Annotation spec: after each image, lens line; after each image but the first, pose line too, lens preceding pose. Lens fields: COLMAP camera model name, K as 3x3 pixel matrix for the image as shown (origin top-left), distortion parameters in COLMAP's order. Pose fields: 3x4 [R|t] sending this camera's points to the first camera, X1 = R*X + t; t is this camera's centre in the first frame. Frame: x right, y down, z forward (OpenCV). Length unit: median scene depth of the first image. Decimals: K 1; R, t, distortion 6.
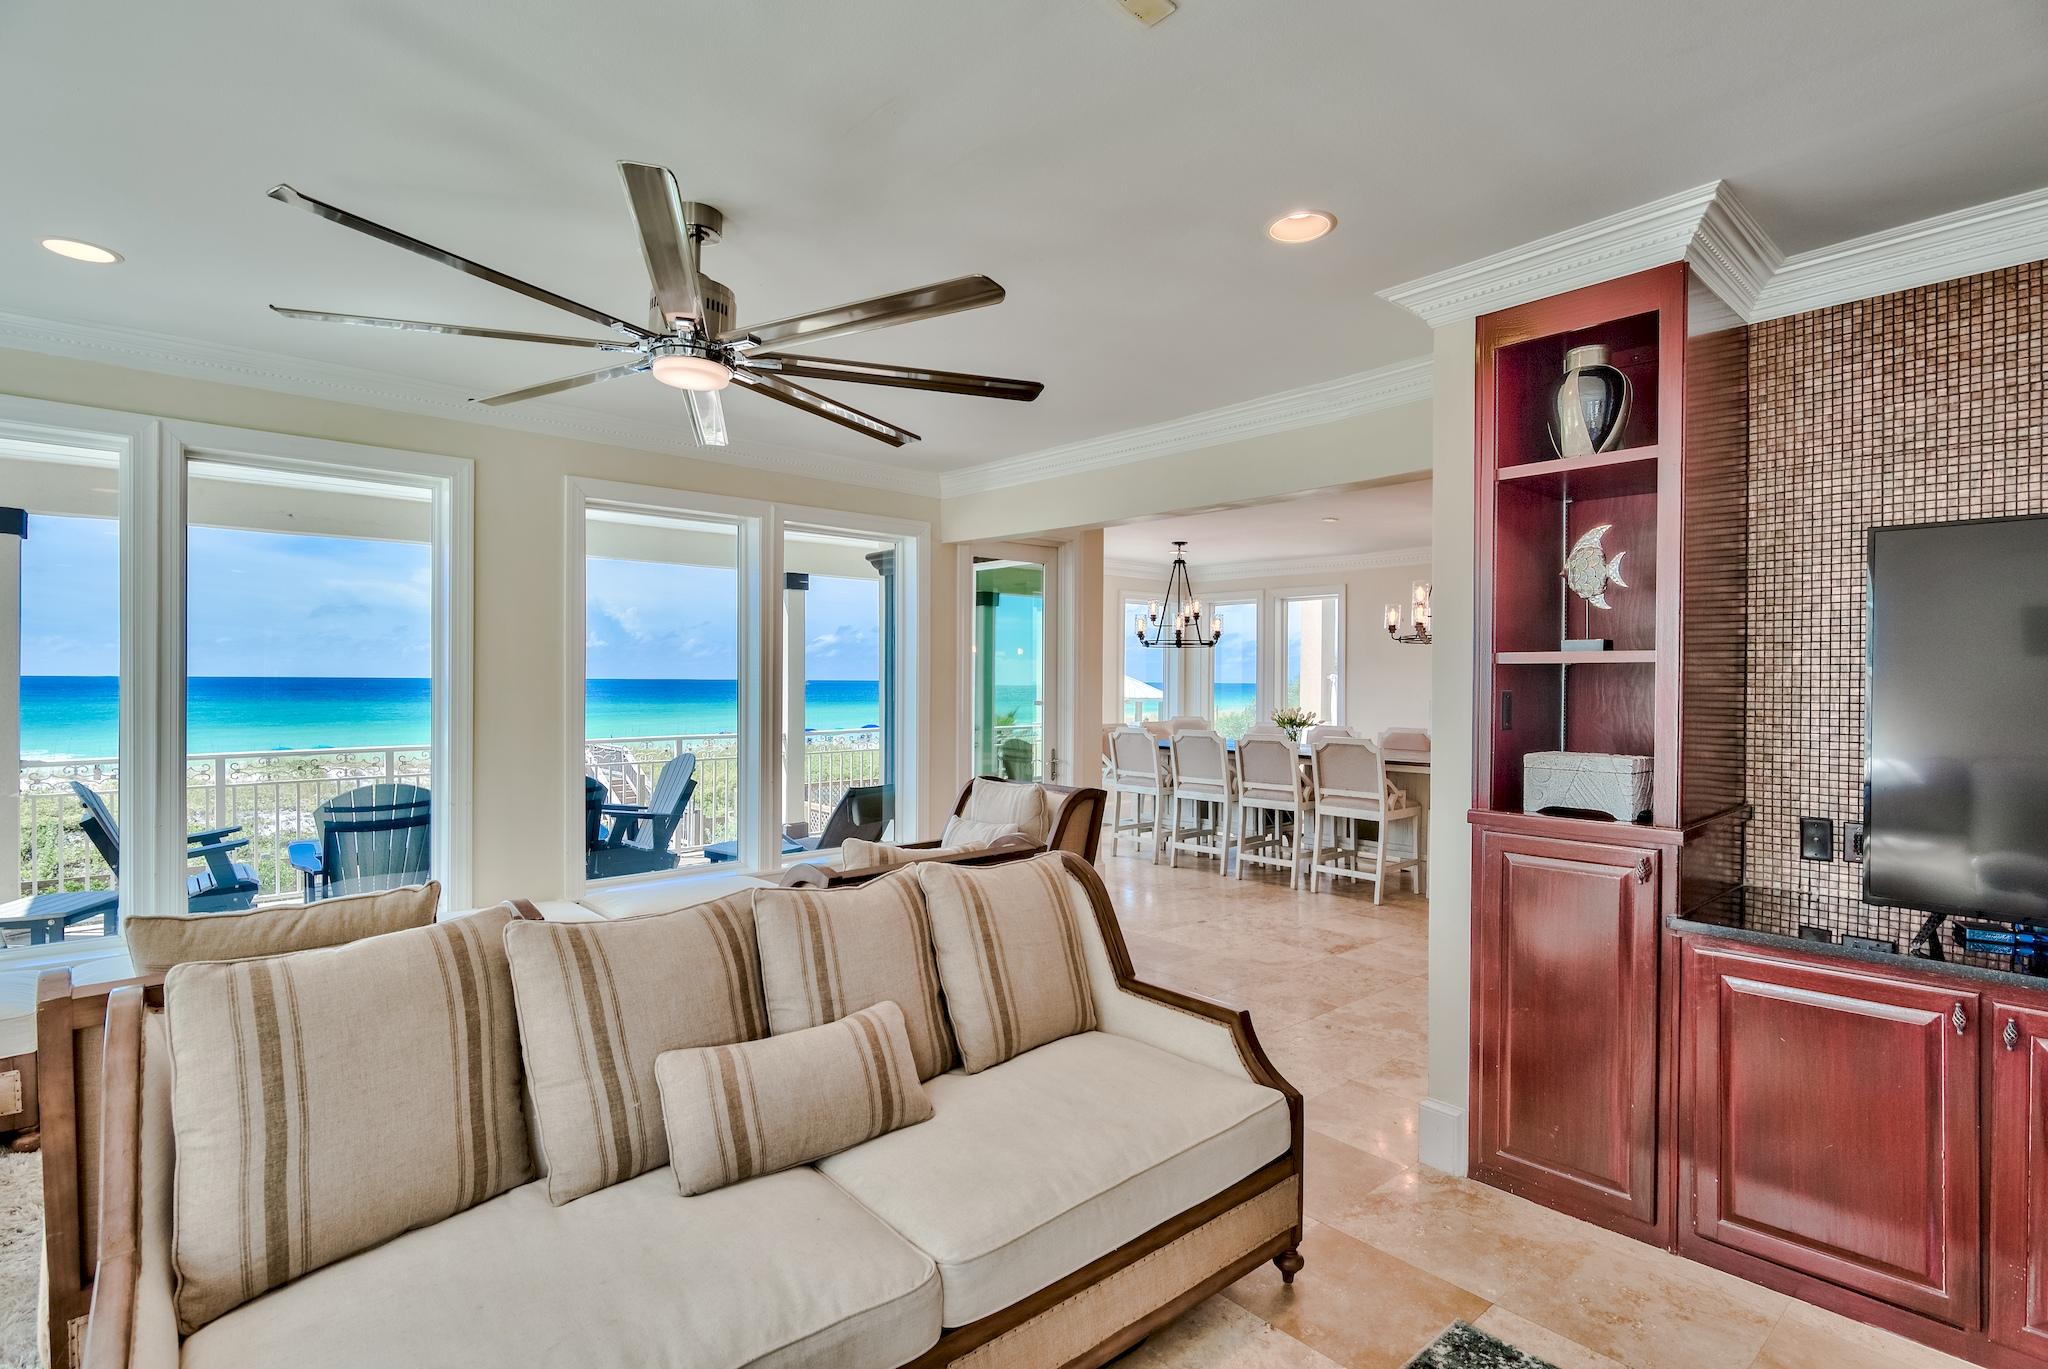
lens RADIAL K [[1020.2, 0, 1036.9], [0, 1020.2, 689.0], [0, 0, 1]] dist [-0.003959, -0.000253]
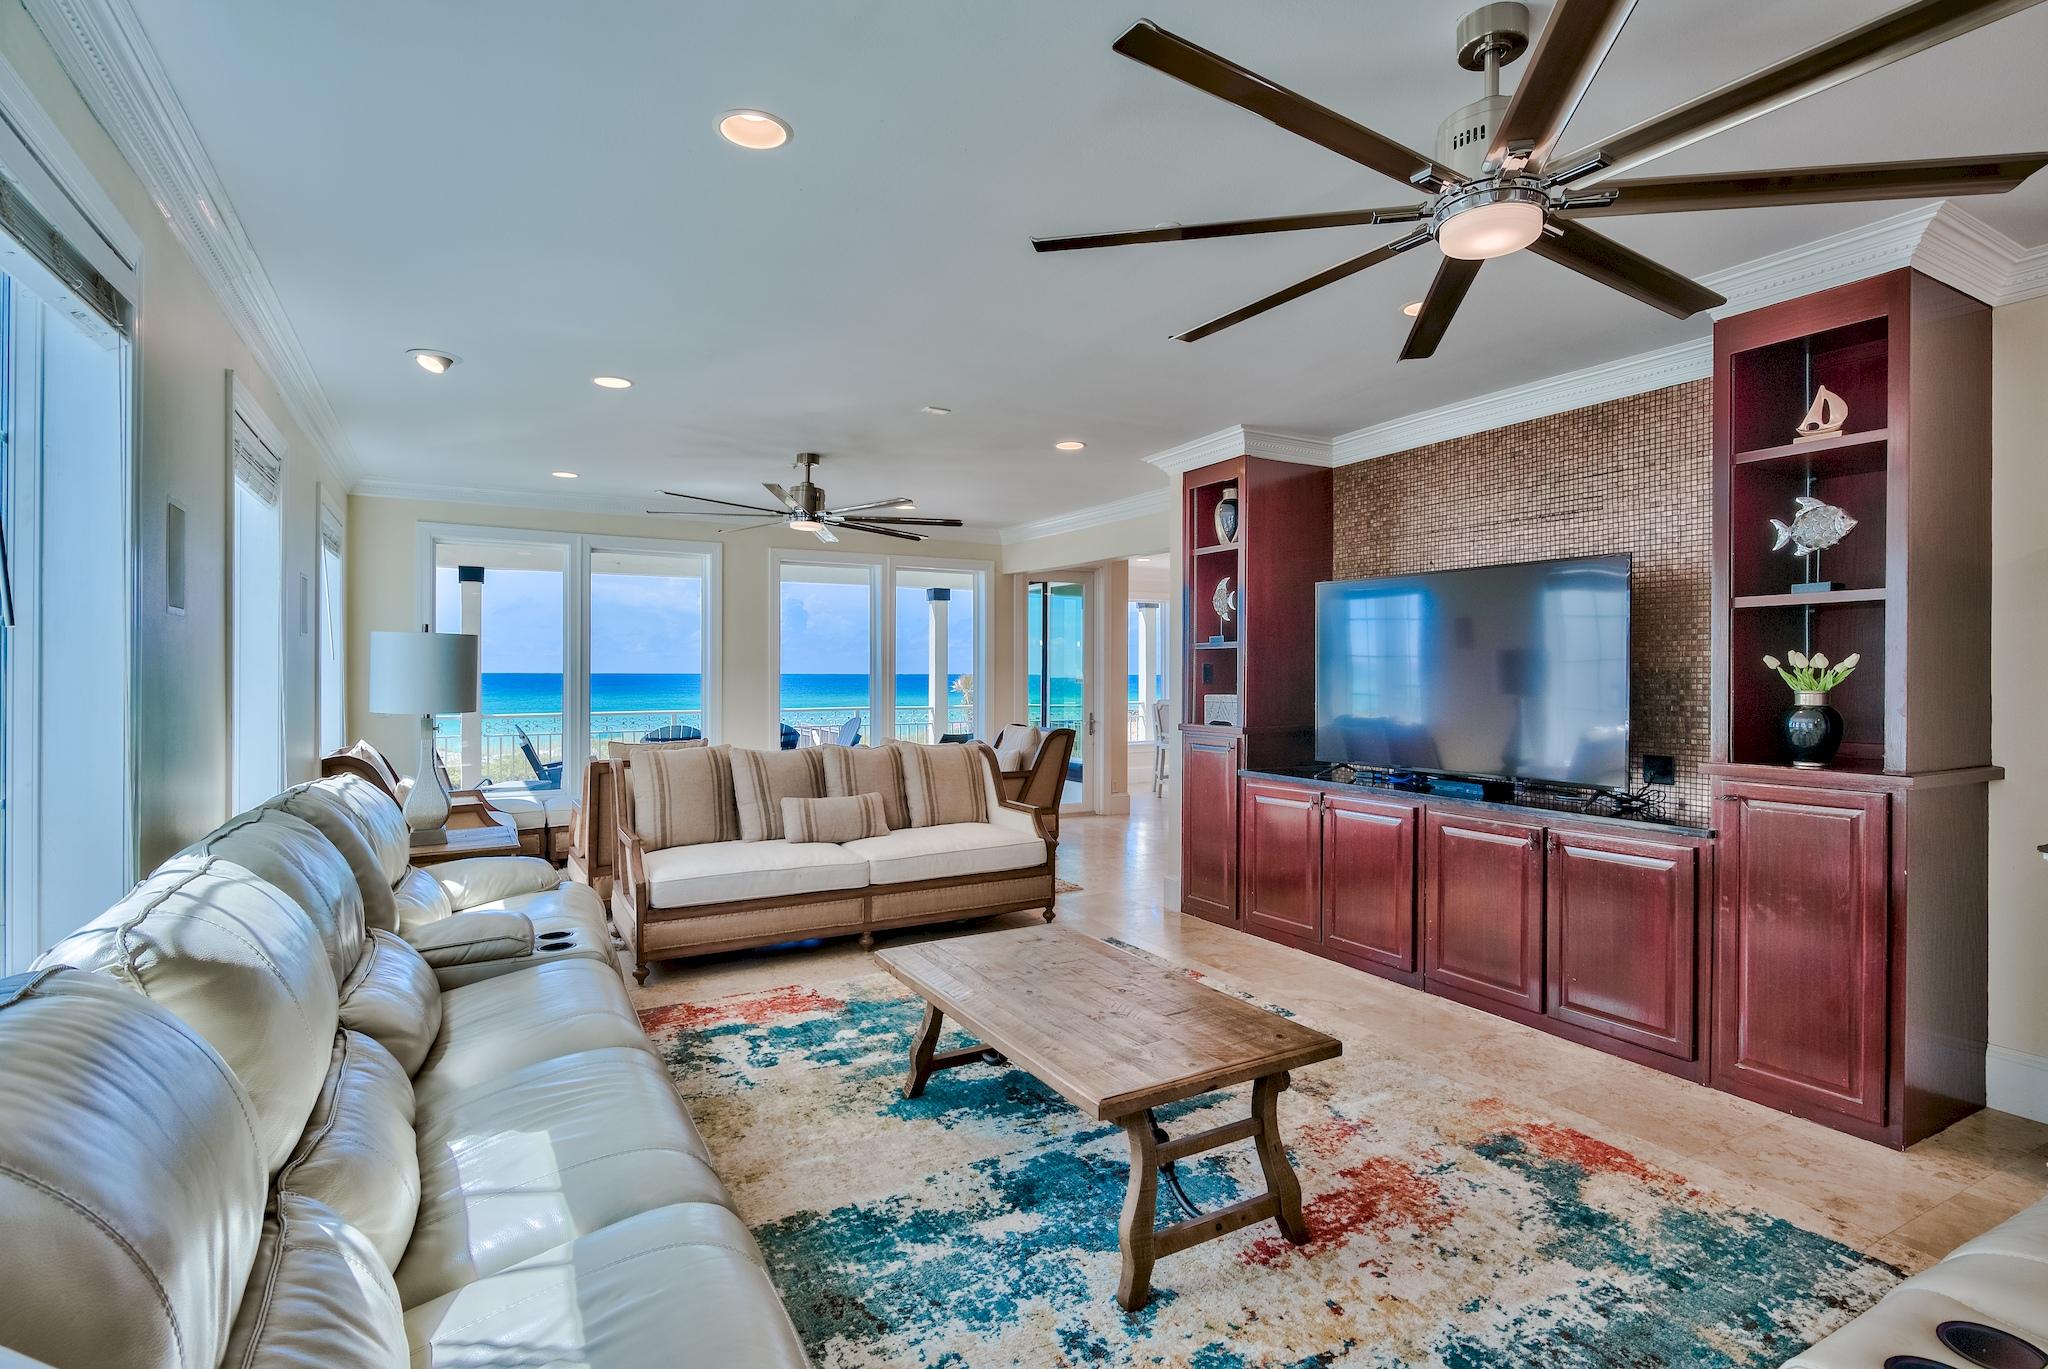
lens RADIAL K [[1053.1, 0, 1020.1], [0, 1053.1, 679.6], [0, 0, 1]] dist [0.000971, -0.000467]
pose [[0.971905, -0.002800, -0.235358, 0.629399], [0.001772, 0.999988, -0.004579, 0.044282], [0.235368, 0.004033, 0.971898, -1.094104]]
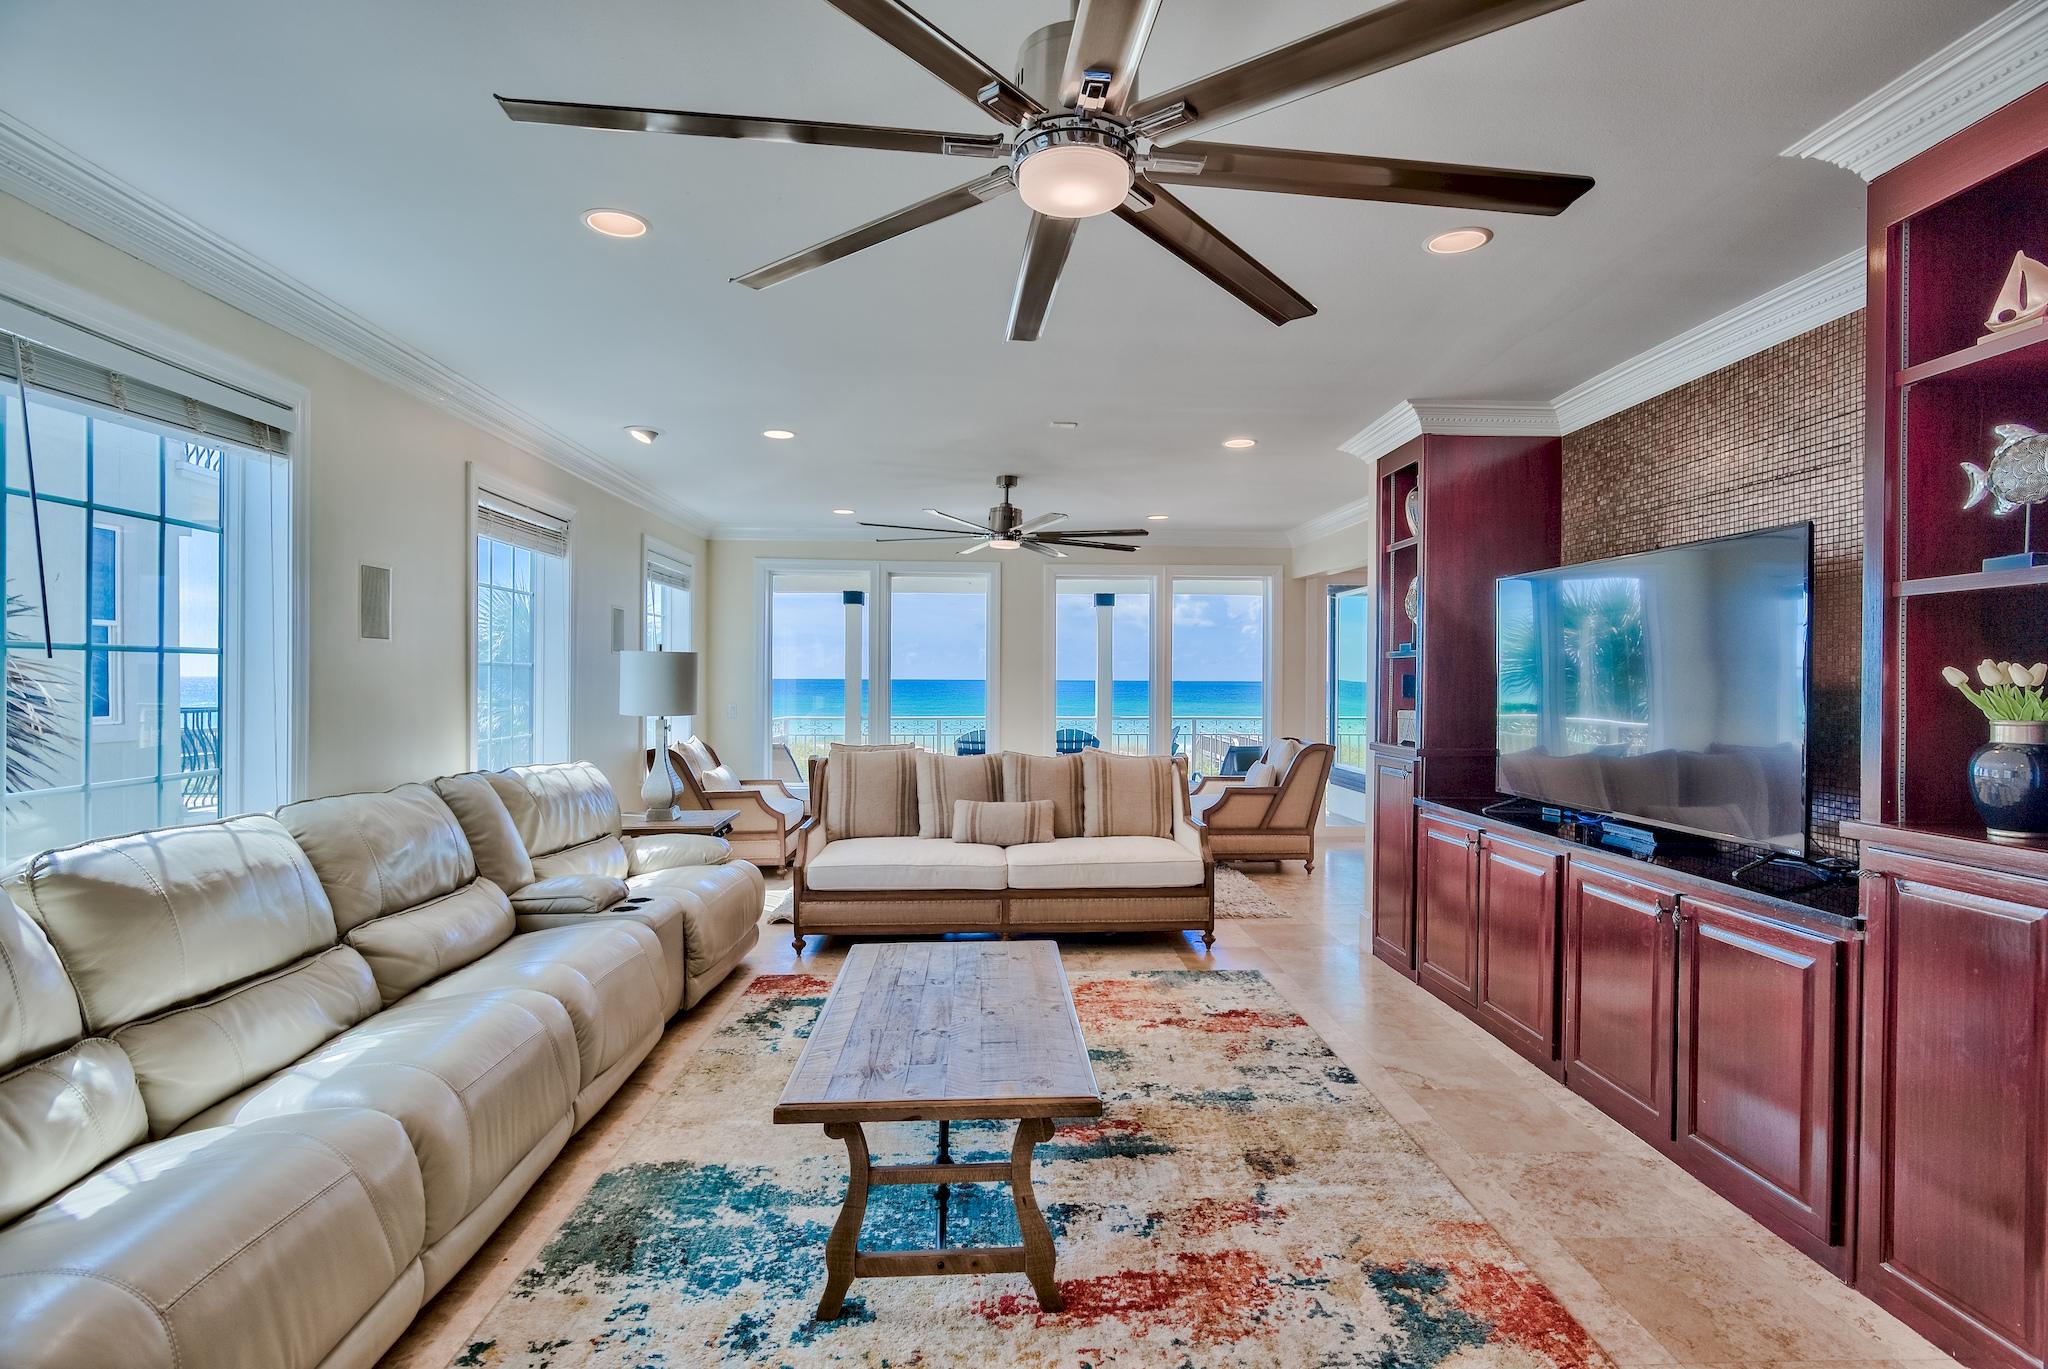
lens RADIAL K [[1034.0, 0, 979.3], [0, 1034.0, 687.6], [0, 0, 1]] dist [-0.001340, -0.000125]
pose [[0.746826, 0.002677, -0.665014, 1.148687], [-0.005919, 0.999979, -0.002623, 0.035193], [0.664993, 0.005895, 0.746826, -0.805850]]
